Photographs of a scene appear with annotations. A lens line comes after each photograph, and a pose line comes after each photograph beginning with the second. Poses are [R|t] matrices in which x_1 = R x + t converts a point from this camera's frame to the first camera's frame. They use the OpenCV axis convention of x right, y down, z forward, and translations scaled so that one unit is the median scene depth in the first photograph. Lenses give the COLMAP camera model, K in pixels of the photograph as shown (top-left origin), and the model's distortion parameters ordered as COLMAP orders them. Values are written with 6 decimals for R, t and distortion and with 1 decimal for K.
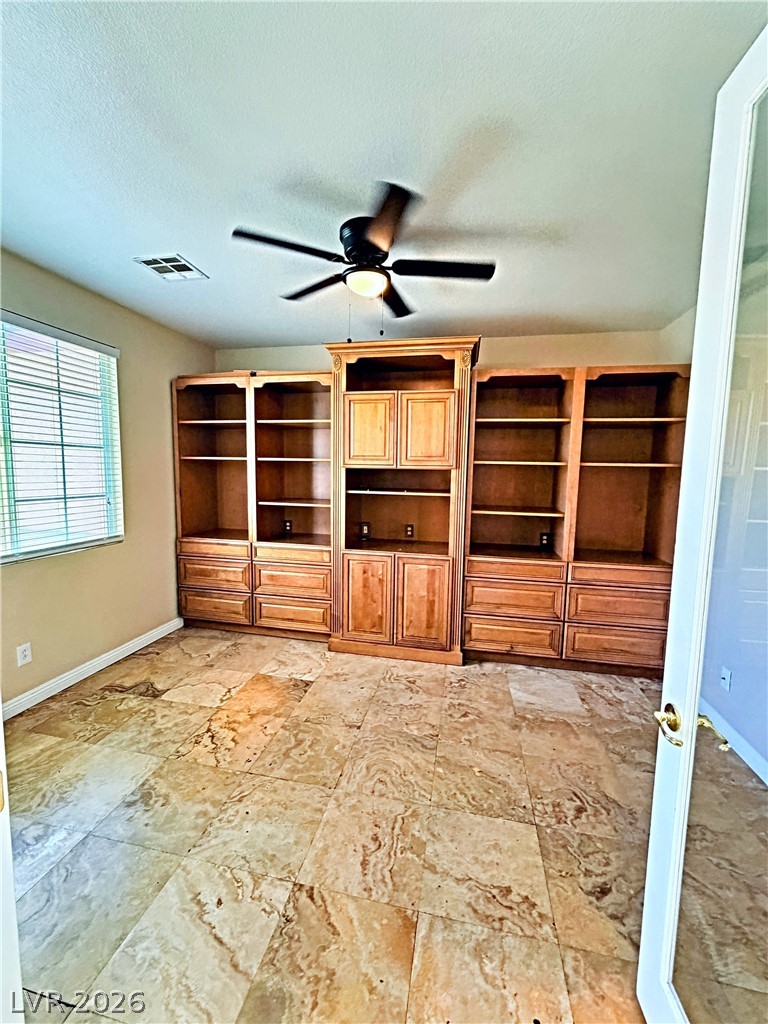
lens RADIAL K [[409.6, 0, 385.0], [0, 409.6, 510.7], [0, 0, 1]] dist [-0.000682, 0.000298]
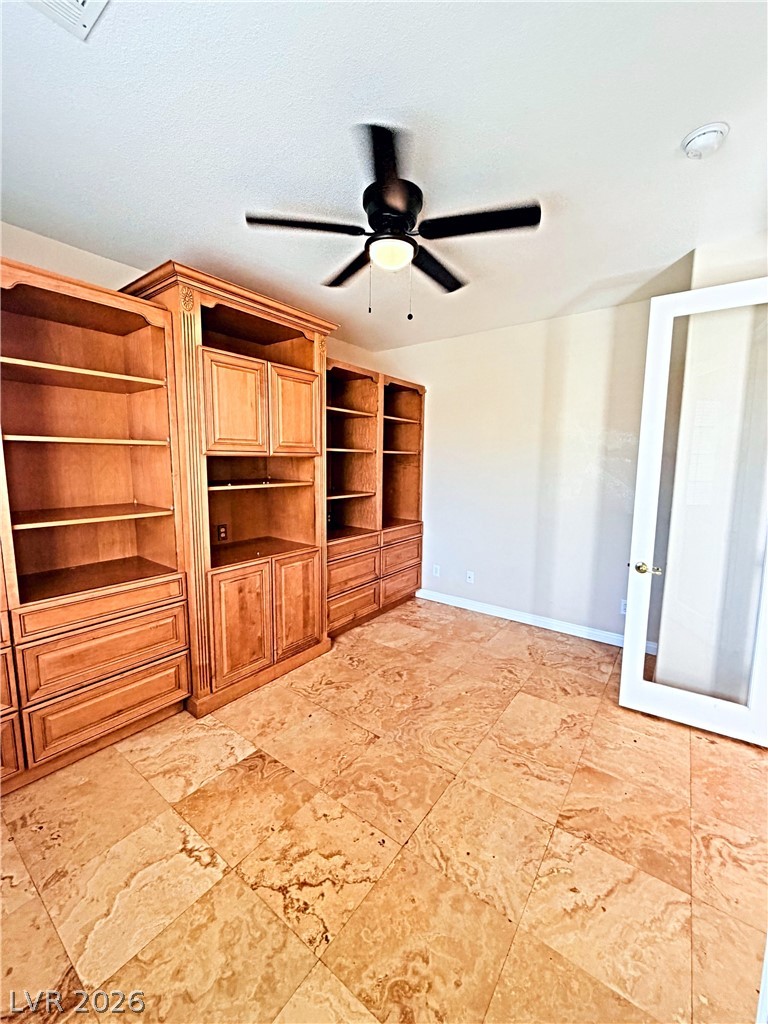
lens RADIAL K [[409.6, 0, 385.0], [0, 409.6, 510.7], [0, 0, 1]] dist [-0.000682, 0.000298]
pose [[0.417089, -0.126363, 0.900038, -0.672811], [0.088333, 0.991235, 0.098232, -0.056568], [-0.904563, 0.038531, 0.424596, 0.461555]]
